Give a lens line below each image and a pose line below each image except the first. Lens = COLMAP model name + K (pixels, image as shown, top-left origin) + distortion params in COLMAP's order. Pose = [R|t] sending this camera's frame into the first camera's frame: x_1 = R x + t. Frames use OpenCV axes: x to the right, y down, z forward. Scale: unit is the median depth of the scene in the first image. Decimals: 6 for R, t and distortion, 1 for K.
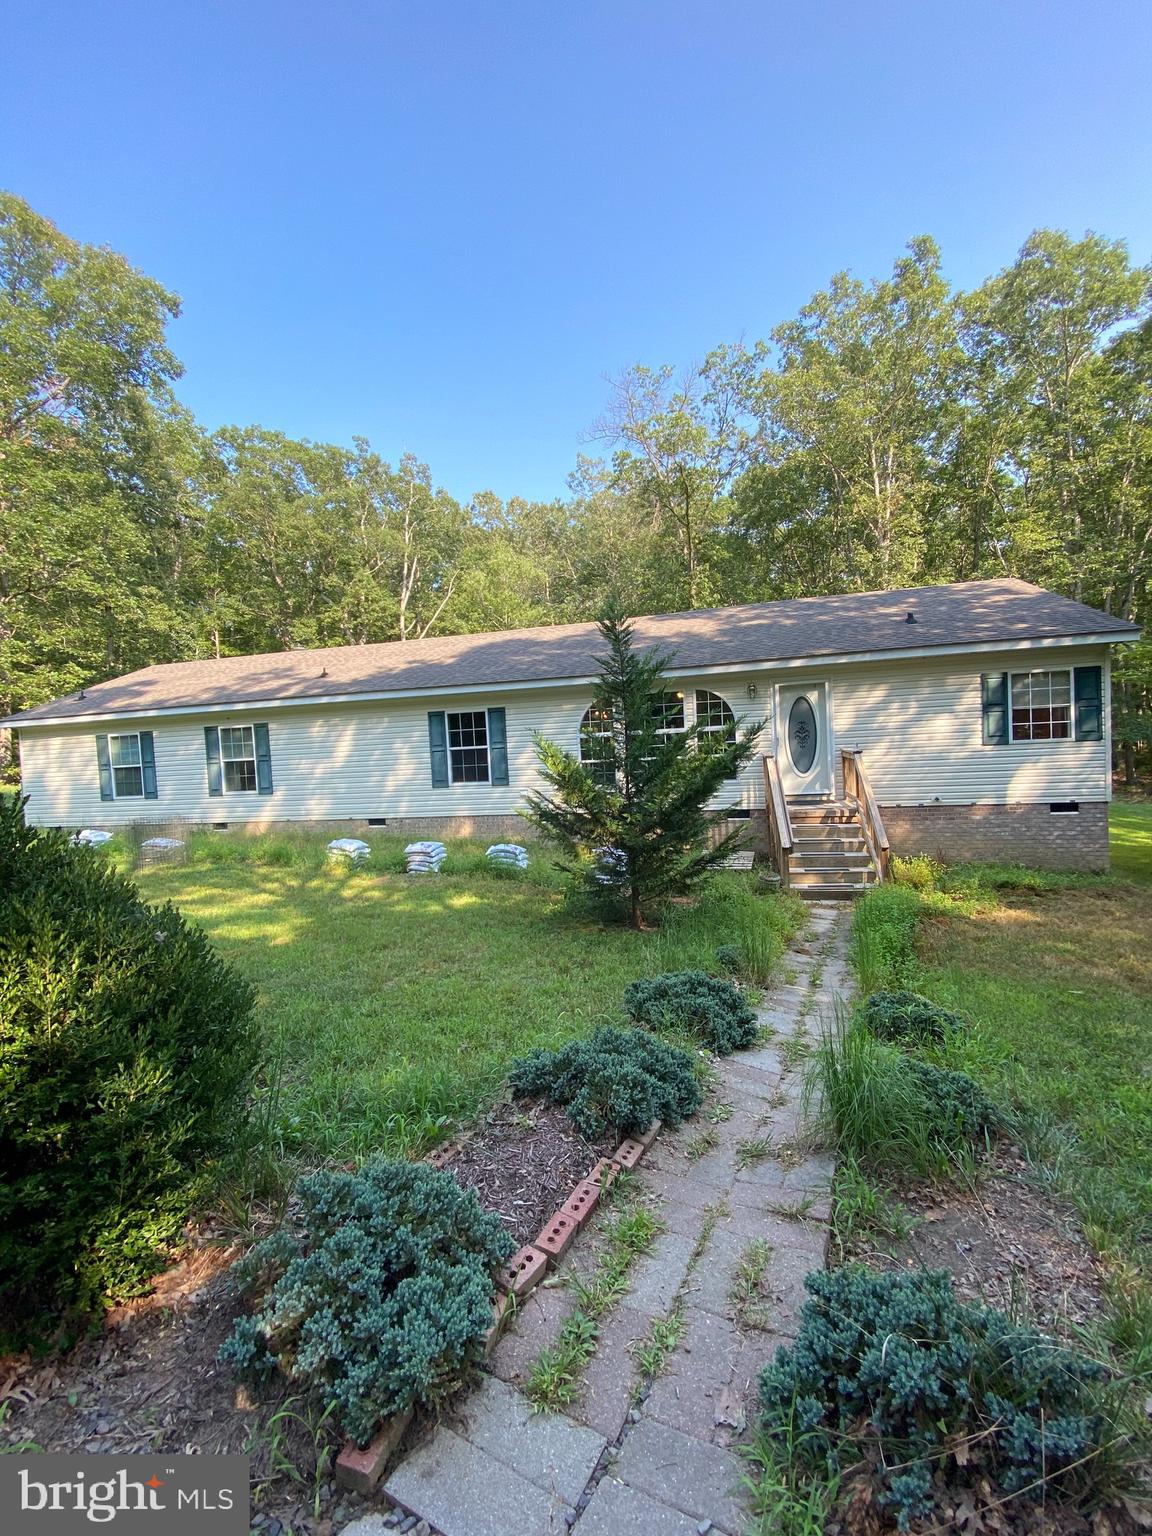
lens RADIAL K [[627.5, 0, 579.2], [0, 627.5, 761.0], [0, 0, 1]] dist [0.008421, -0.013962]
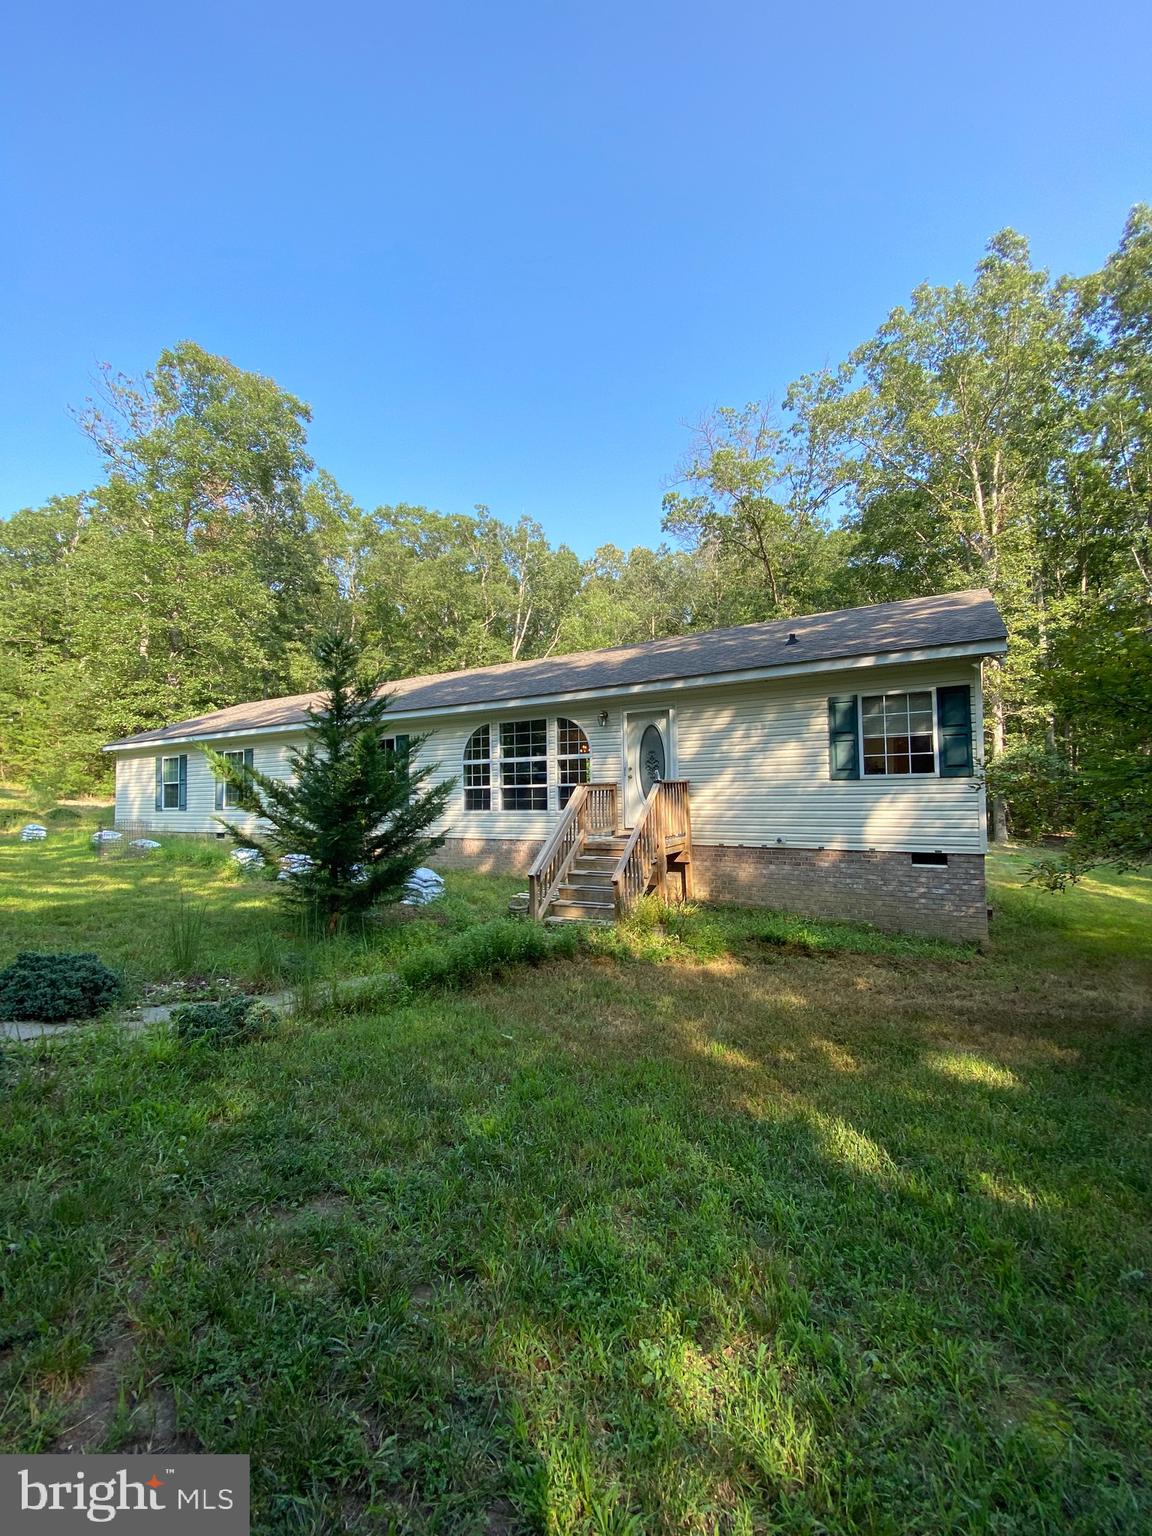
lens RADIAL K [[625.2, 0, 576.3], [0, 625.2, 758.3], [0, 0, 1]] dist [0.014570, -0.000121]
pose [[0.956386, 0.019099, -0.291481, 0.523155], [-0.041407, 0.996648, -0.070556, 0.019042], [0.289157, 0.079548, 0.953971, 0.076747]]
